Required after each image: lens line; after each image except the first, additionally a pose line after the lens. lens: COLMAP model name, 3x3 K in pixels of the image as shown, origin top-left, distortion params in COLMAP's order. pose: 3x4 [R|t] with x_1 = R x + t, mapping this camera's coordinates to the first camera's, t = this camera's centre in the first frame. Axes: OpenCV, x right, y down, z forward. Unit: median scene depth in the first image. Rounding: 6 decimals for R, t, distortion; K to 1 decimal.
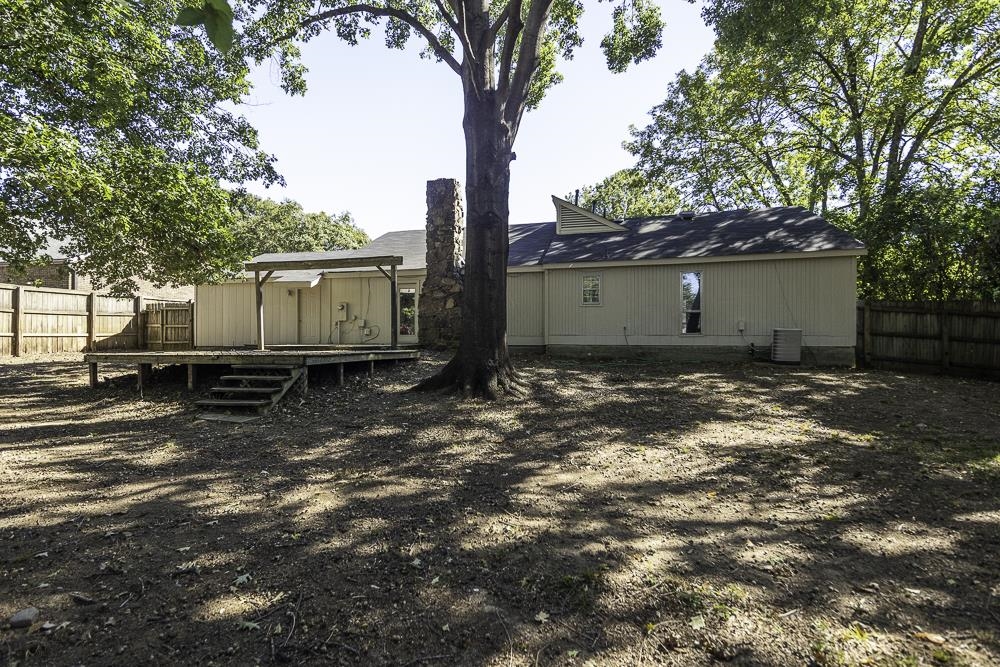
lens RADIAL K [[456.7, 0, 500.0], [0, 456.7, 333.5], [0, 0, 1]] dist [0.046121, -0.014807]
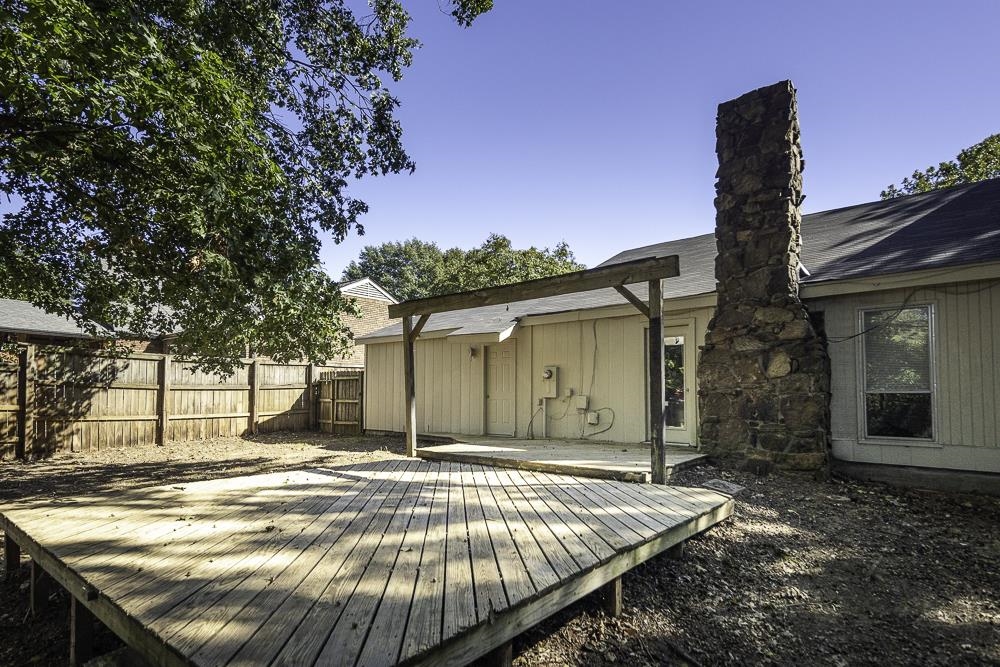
lens RADIAL K [[510.2, 0, 501.9], [0, 510.2, 376.4], [0, 0, 1]] dist [0.050227, -0.022253]
pose [[0.901258, -0.010840, -0.433147, -0.125269], [-0.002050, 0.999569, -0.029280, -0.037236], [0.433278, 0.027277, 0.900847, 0.413425]]
